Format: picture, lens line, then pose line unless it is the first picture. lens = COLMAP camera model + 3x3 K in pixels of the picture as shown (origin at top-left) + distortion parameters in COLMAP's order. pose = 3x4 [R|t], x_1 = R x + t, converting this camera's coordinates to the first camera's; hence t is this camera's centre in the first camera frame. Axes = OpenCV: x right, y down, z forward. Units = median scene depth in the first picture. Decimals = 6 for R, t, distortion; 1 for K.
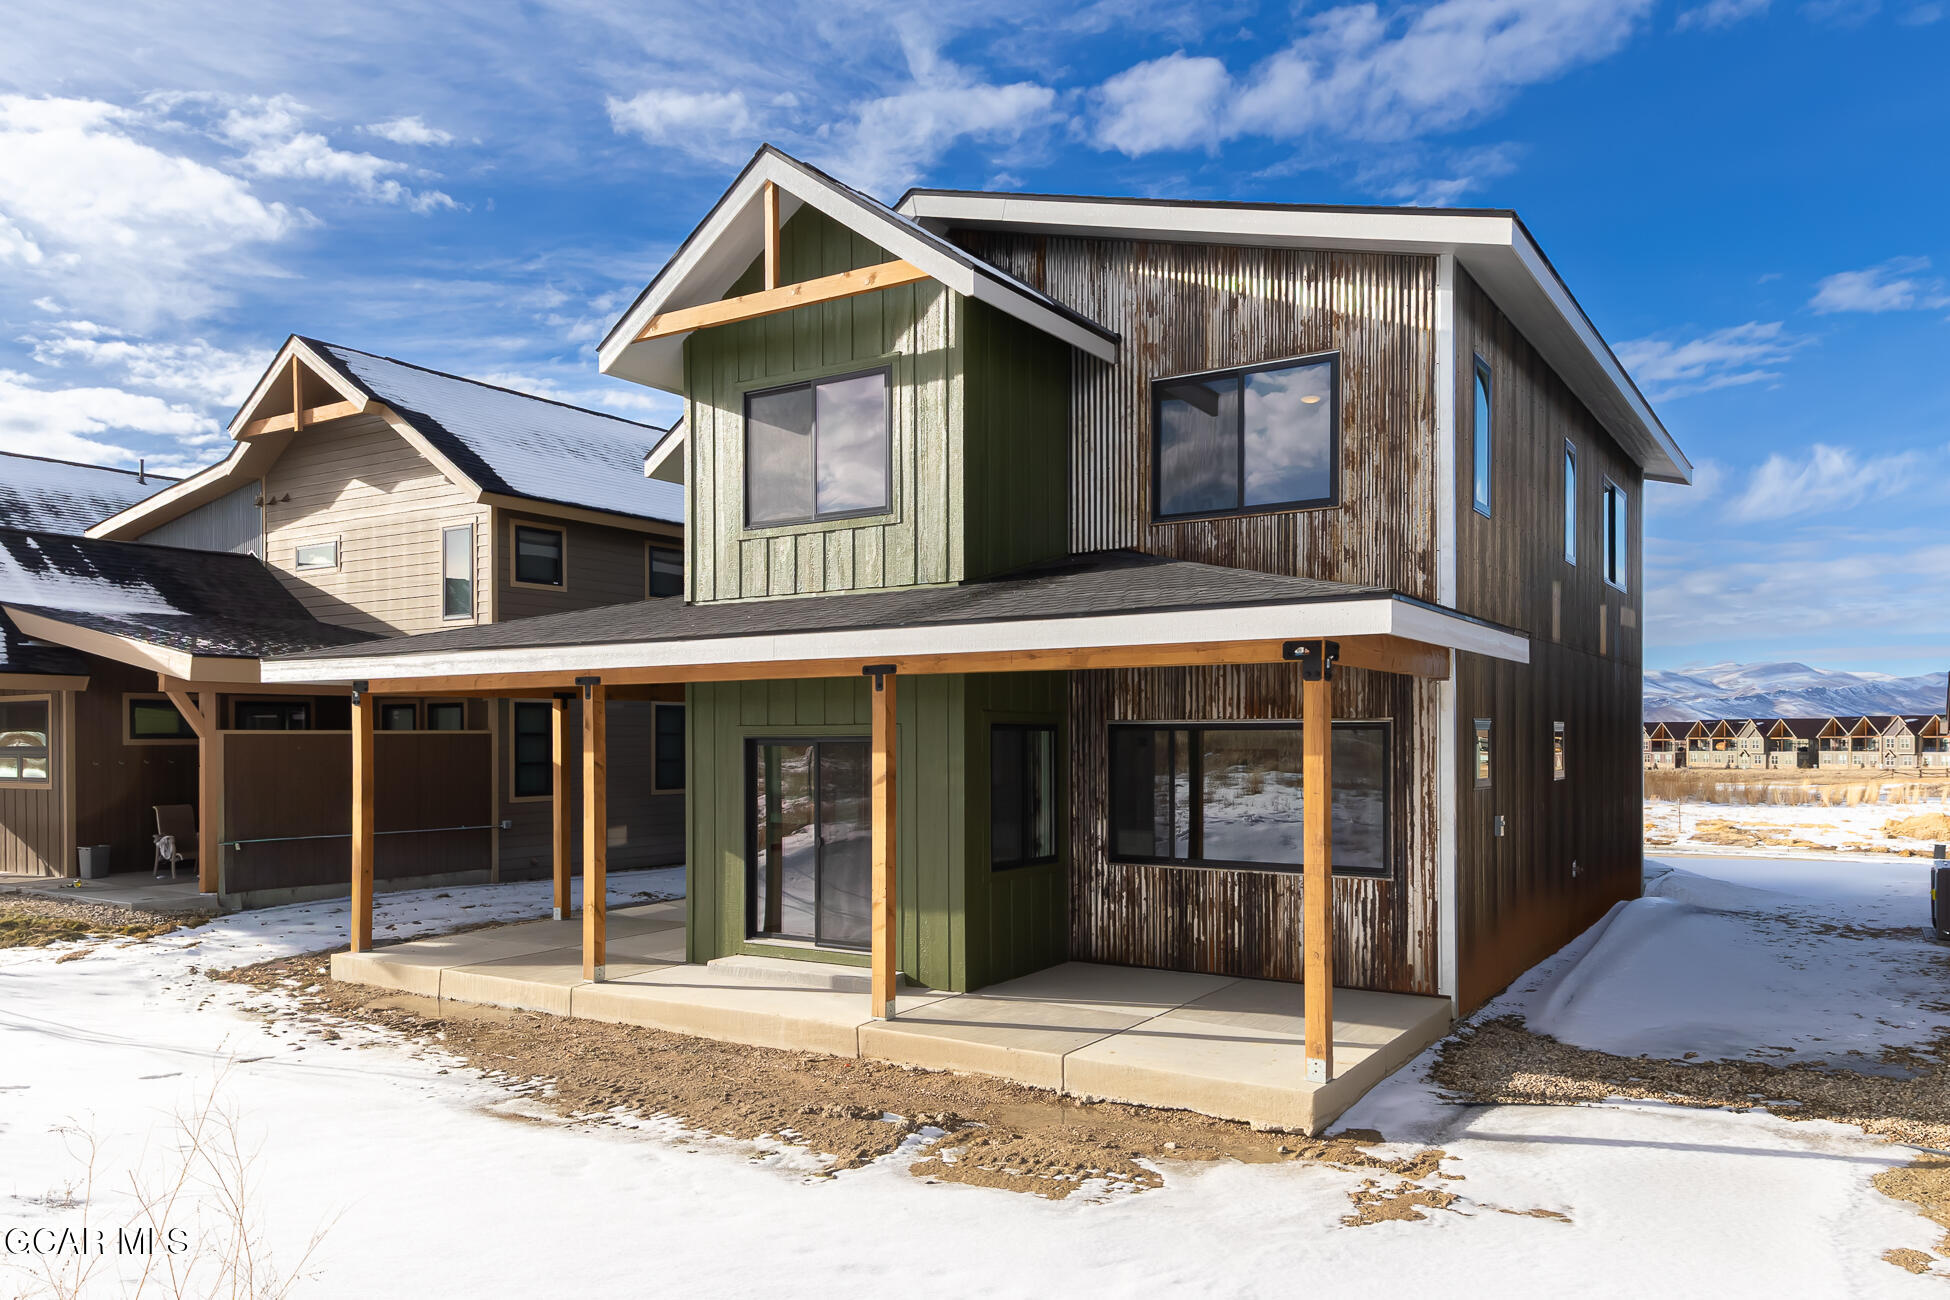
lens RADIAL K [[1330.5, 0, 1032.8], [0, 1330.5, 696.7], [0, 0, 1]] dist [0.028446, -0.001191]
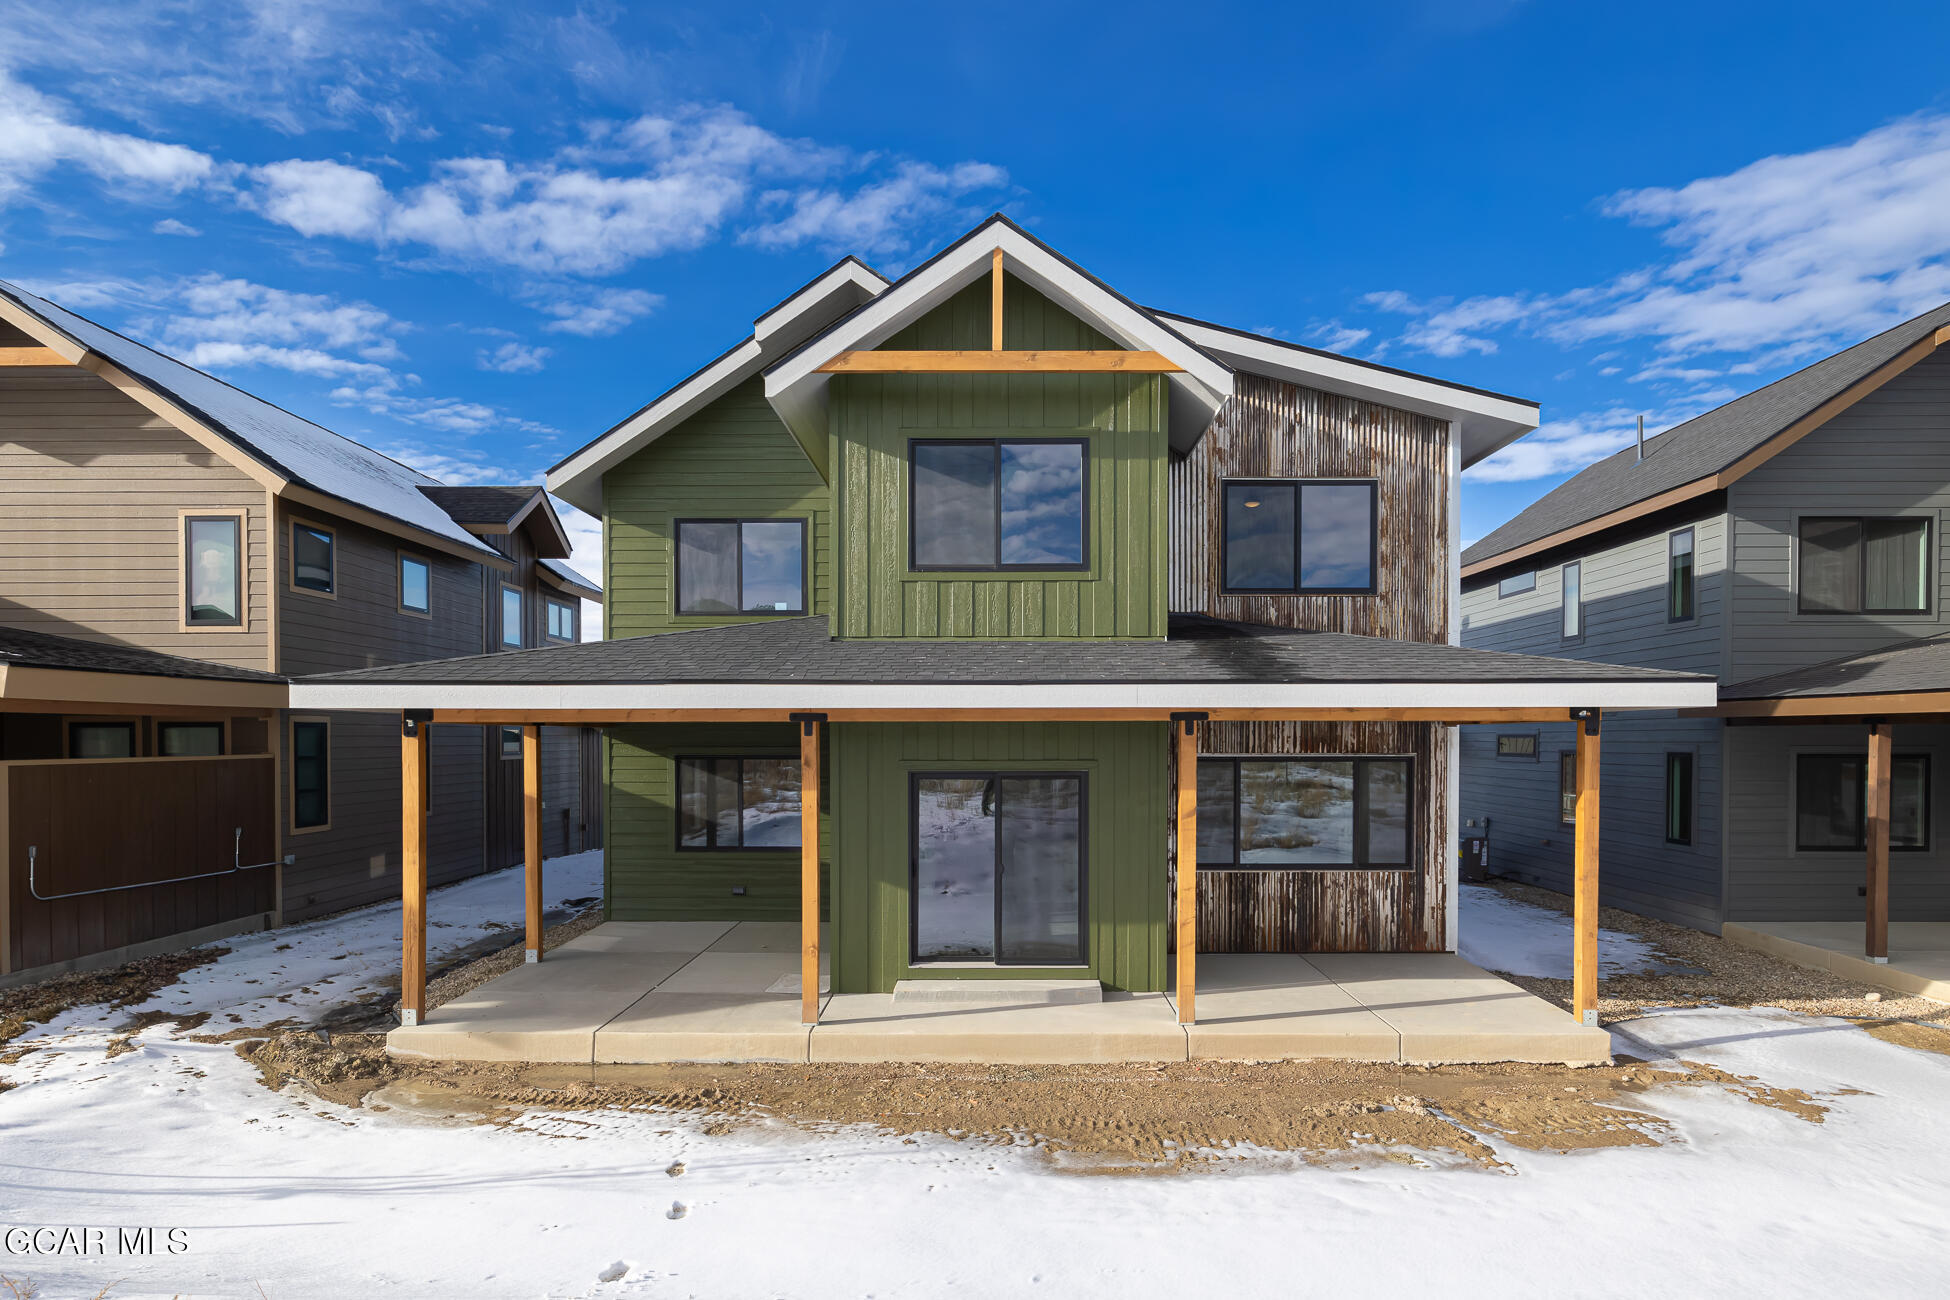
lens RADIAL K [[1064.8, 0, 976.3], [0, 1064.8, 721.9], [0, 0, 1]] dist [-0.004323, 0.000656]
pose [[0.856658, 0.009322, 0.515801, -0.645470], [-0.016580, 0.999818, 0.009467, -0.018183], [-0.515619, -0.016662, 0.856656, 0.281068]]
